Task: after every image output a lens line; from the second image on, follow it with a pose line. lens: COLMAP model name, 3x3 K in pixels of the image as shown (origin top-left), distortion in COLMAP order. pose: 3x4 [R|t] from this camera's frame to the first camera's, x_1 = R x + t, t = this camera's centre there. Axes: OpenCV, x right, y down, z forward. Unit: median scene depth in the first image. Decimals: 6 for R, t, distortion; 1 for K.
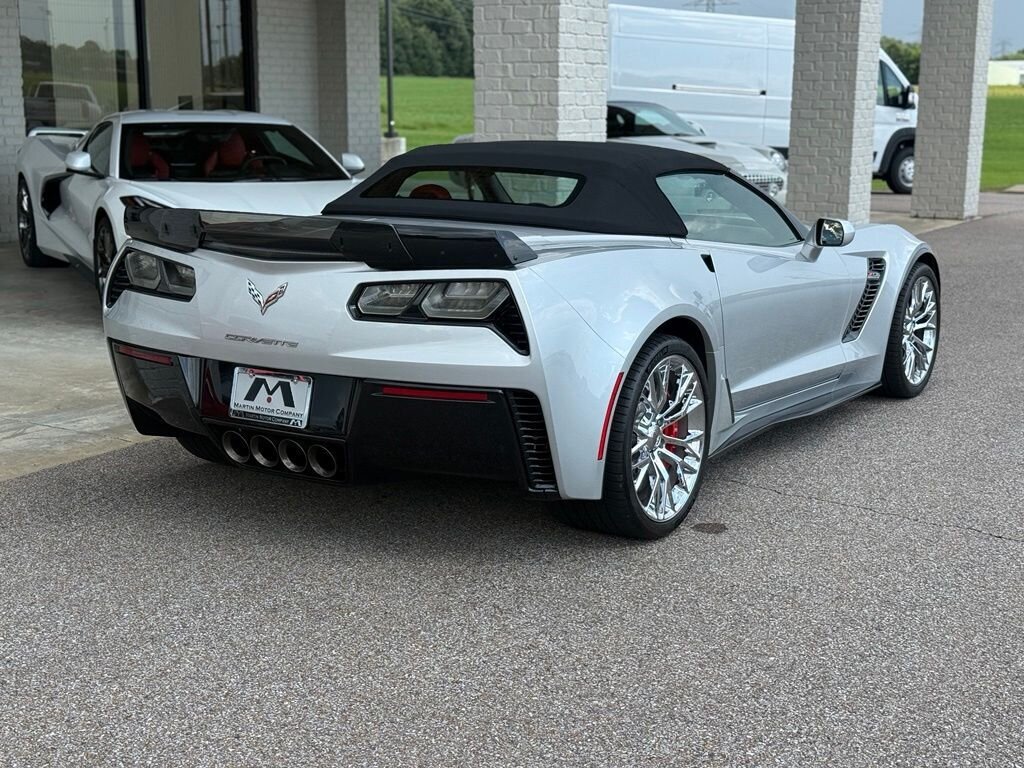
lens RADIAL K [[1474.0, 0, 526.5], [0, 1474.0, 386.2], [0, 0, 1]] dist [0.176985, -0.313558]
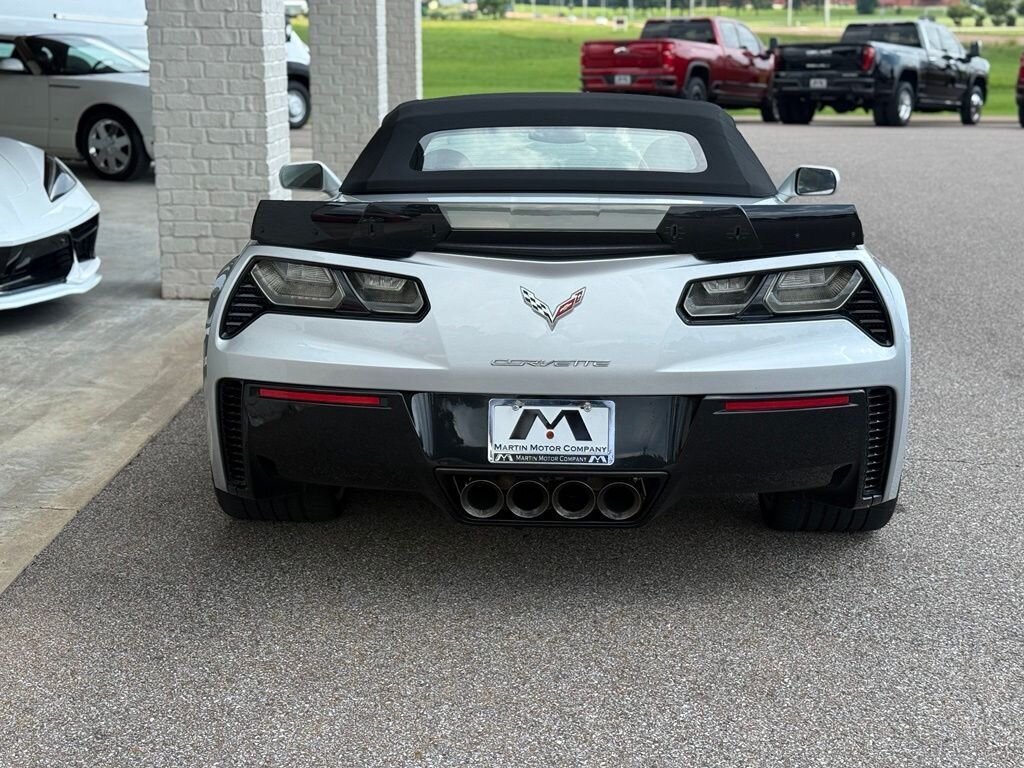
lens RADIAL K [[1474.0, 0, 526.5], [0, 1474.0, 386.2], [0, 0, 1]] dist [0.176985, -0.313558]
pose [[0.874360, -0.119566, 0.470318, -0.276478], [0.098257, 0.992717, 0.069703, -0.036636], [-0.475227, -0.014734, 0.879740, 0.153555]]
